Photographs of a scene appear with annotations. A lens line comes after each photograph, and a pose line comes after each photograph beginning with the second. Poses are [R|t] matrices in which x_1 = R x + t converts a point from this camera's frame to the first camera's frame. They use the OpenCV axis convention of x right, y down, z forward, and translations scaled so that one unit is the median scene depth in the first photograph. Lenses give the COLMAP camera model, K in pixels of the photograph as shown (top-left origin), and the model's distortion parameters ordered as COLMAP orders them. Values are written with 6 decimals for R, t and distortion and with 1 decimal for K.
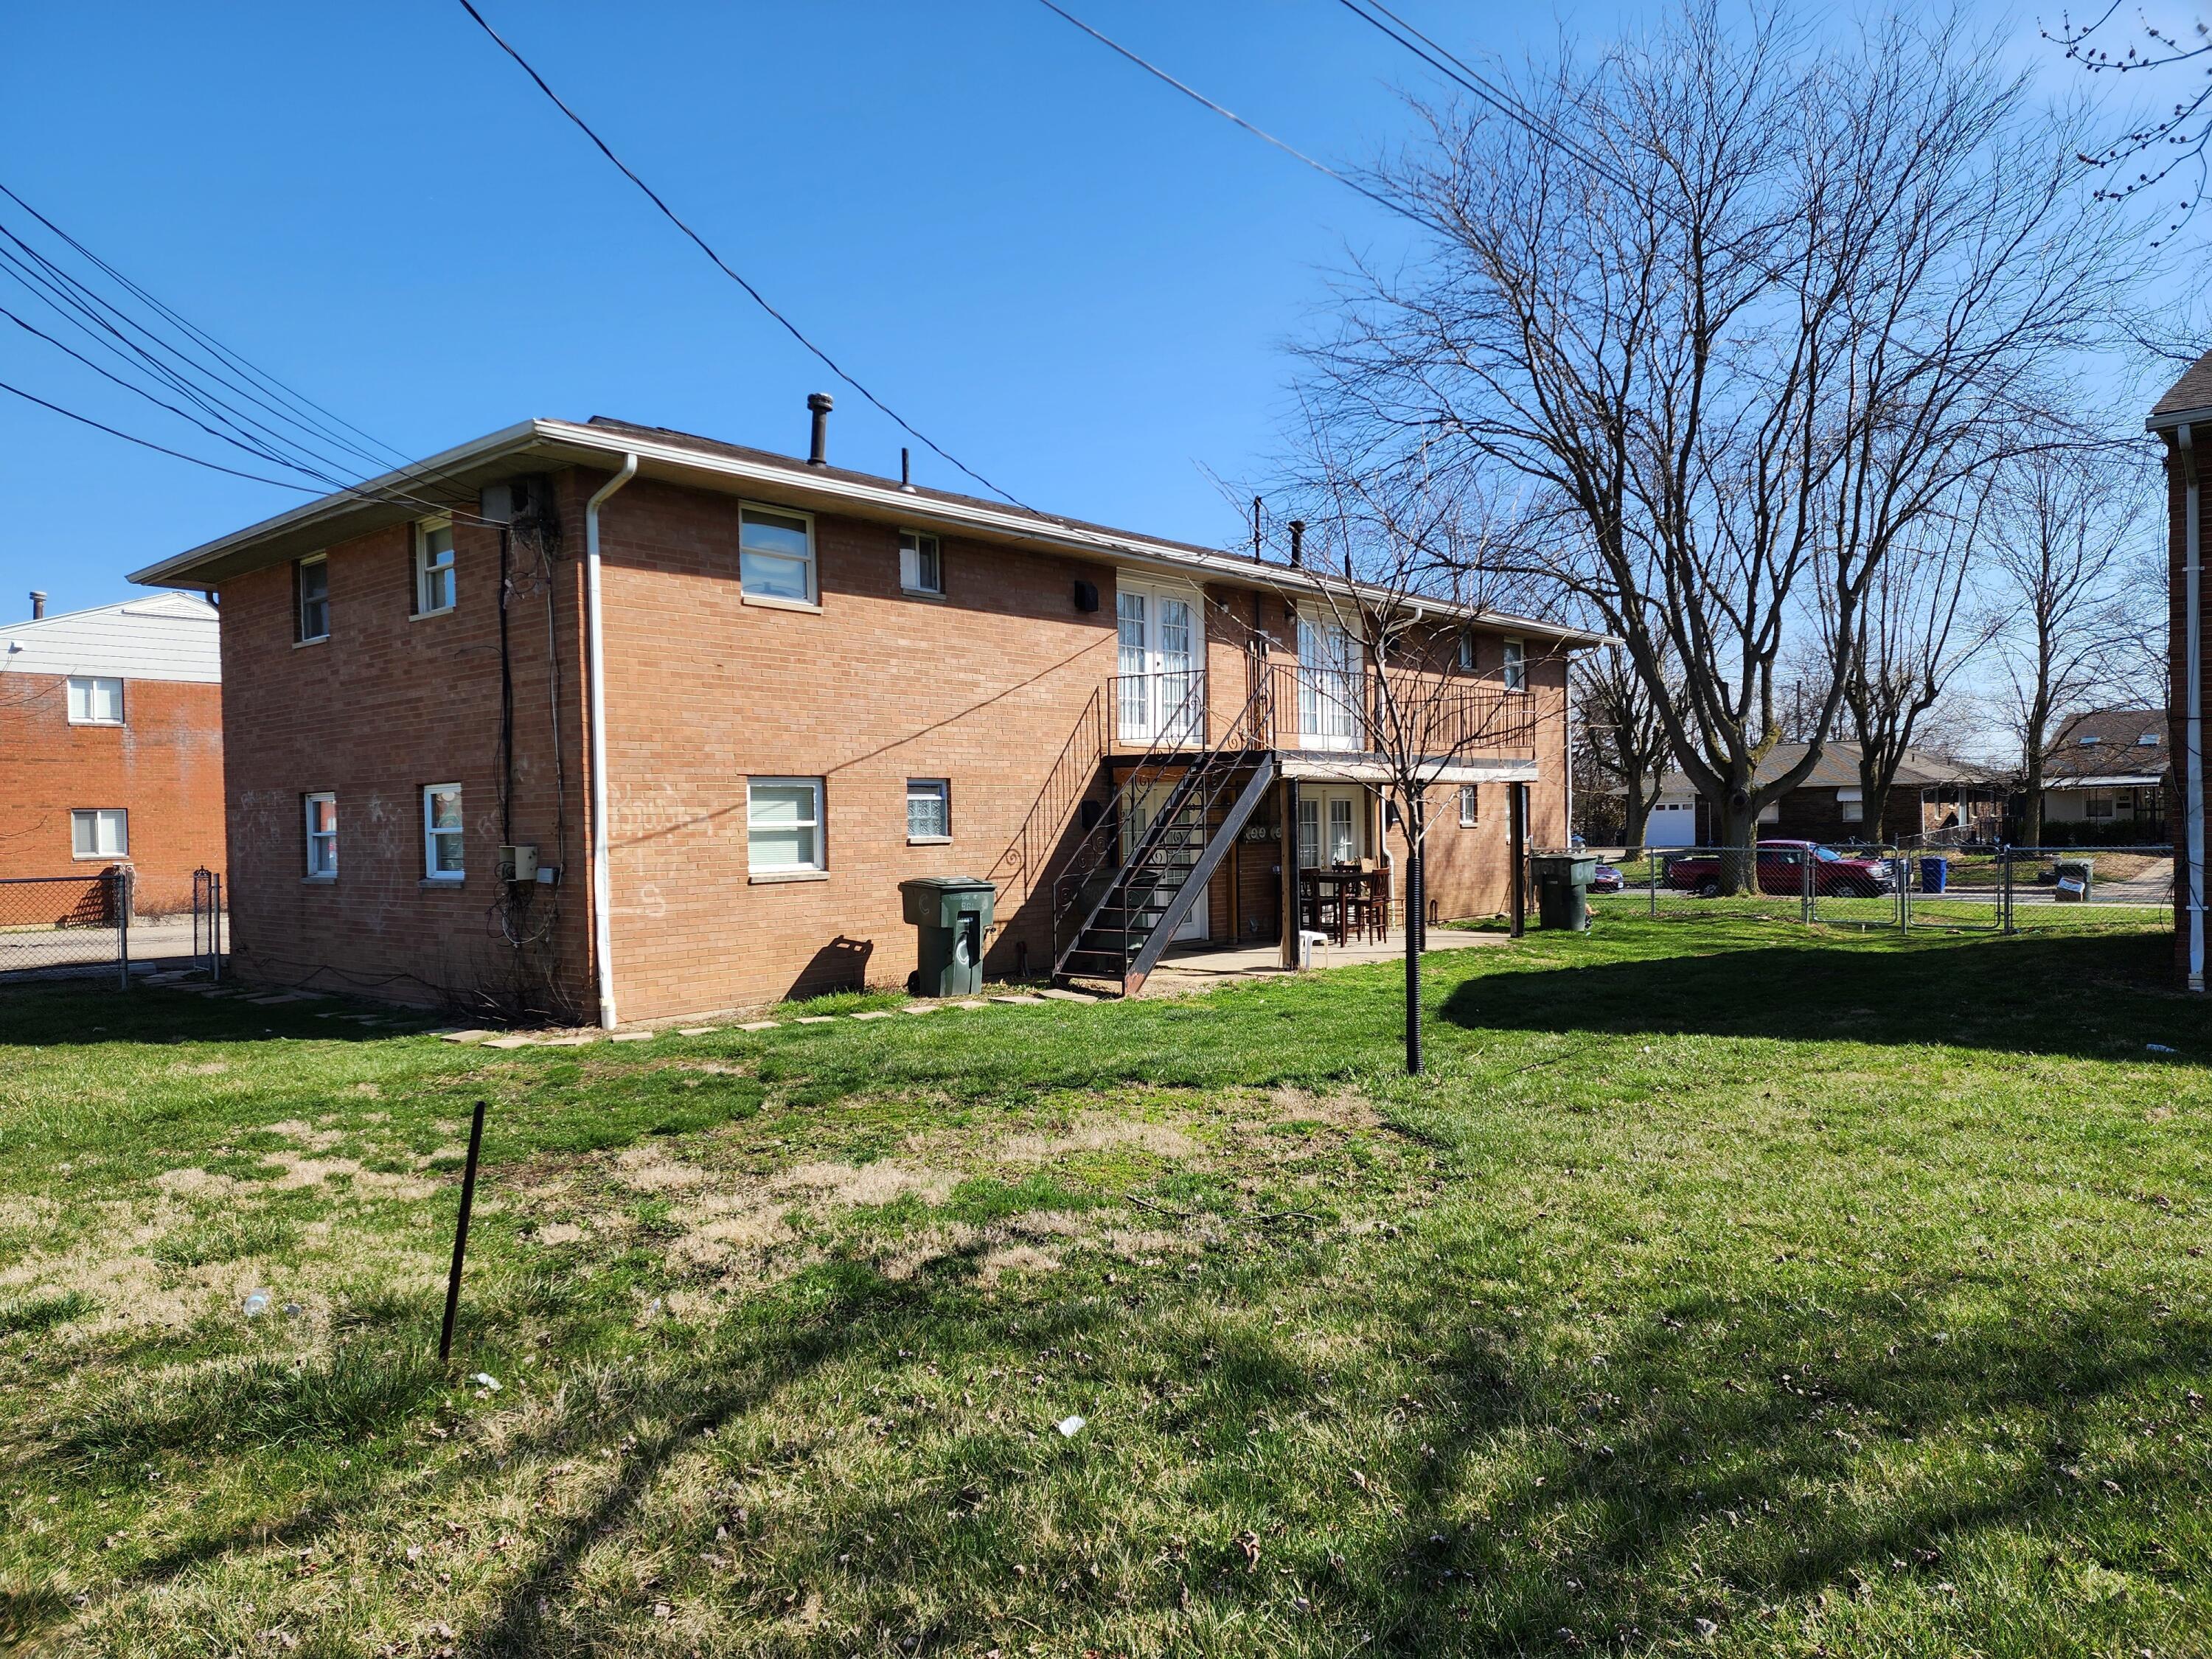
lens RADIAL K [[1467.1, 0, 1093.9], [0, 1467.1, 834.7], [0, 0, 1]] dist [0.070110, -0.064492]
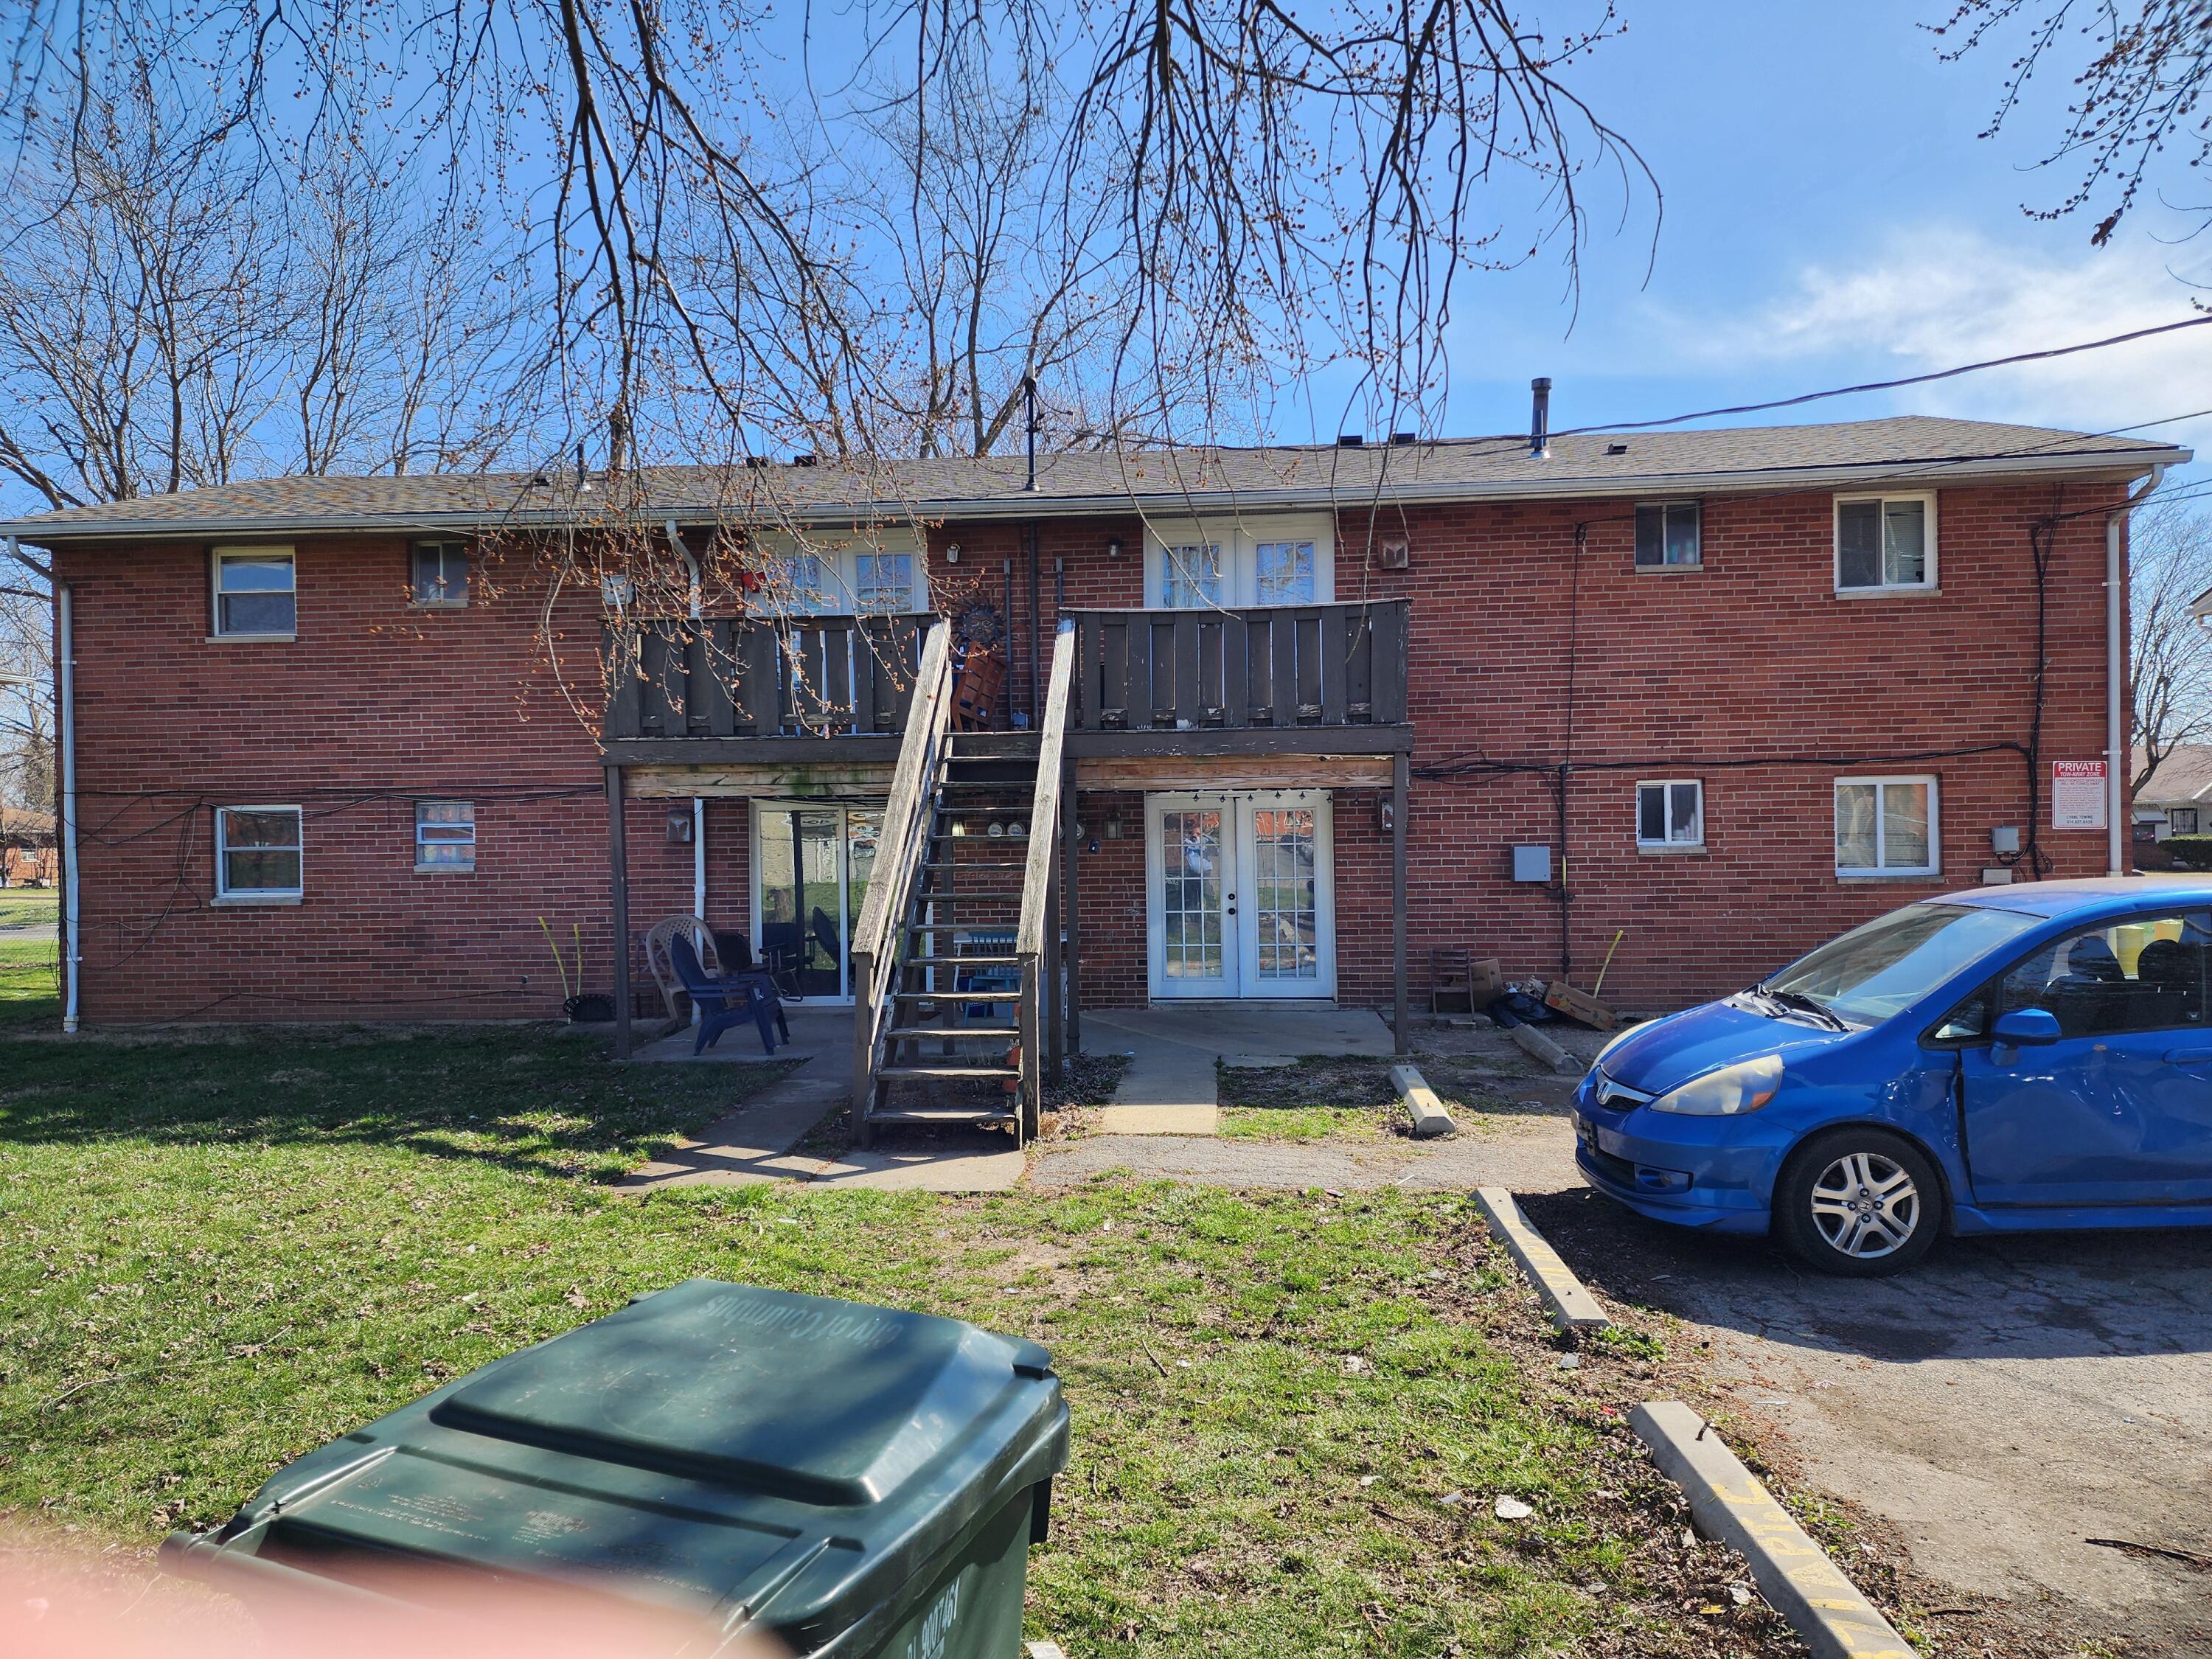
lens RADIAL K [[1460.0, 0, 1103.3], [0, 1460.0, 834.4], [0, 0, 1]] dist [0.080606, -0.074555]
pose [[0.795789, 0.011717, 0.605460, 0.240186], [0.002796, 0.999731, -0.023022, -0.006270], [-0.605567, 0.020014, 0.795542, -0.134165]]
